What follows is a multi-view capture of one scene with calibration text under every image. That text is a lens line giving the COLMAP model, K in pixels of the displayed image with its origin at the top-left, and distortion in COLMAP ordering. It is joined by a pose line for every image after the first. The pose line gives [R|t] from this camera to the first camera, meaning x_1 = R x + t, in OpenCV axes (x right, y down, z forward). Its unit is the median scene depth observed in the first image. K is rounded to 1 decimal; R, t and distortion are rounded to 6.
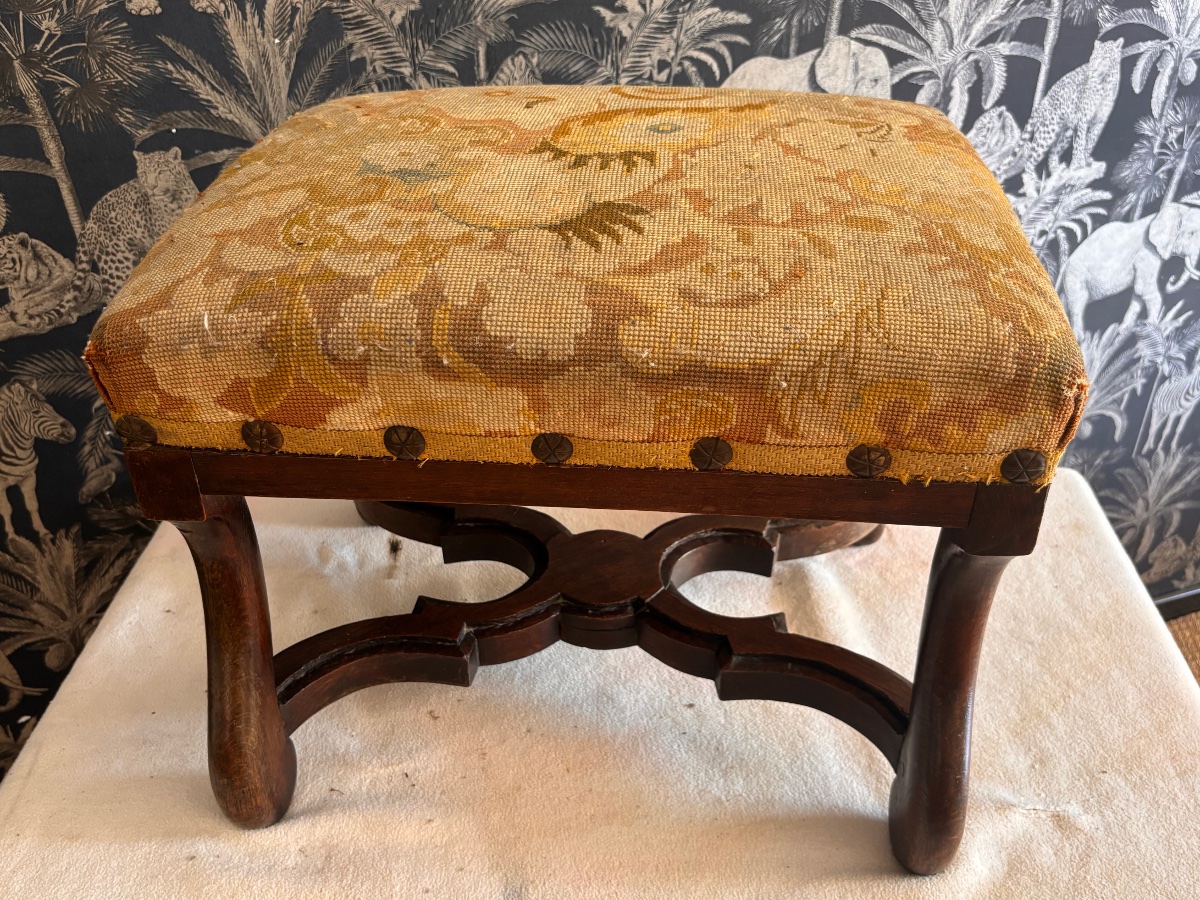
lens RADIAL K [[1093.2, 0, 598.4], [0, 1093.2, 458.7], [0, 0, 1]] dist [0.019838, -0.015932]
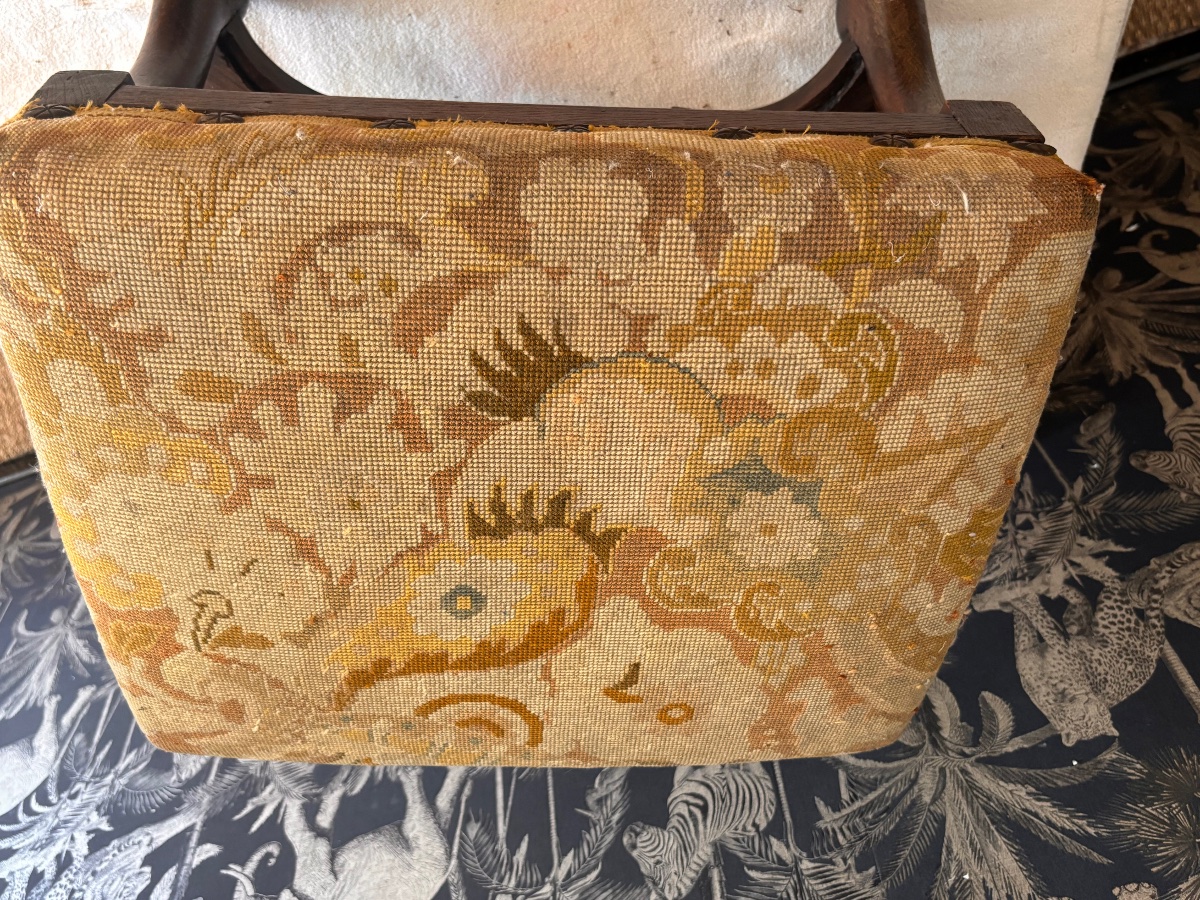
lens RADIAL K [[1093.2, 0, 595.7], [0, 1093.2, 448.4], [0, 0, 1]] dist [0.019838, -0.015932]
pose [[-0.999150, 0.041229, 0.000290, -0.029983], [-0.039277, -0.953948, 0.297389, -0.297309], [0.012538, 0.297124, 0.954756, 0.119049]]
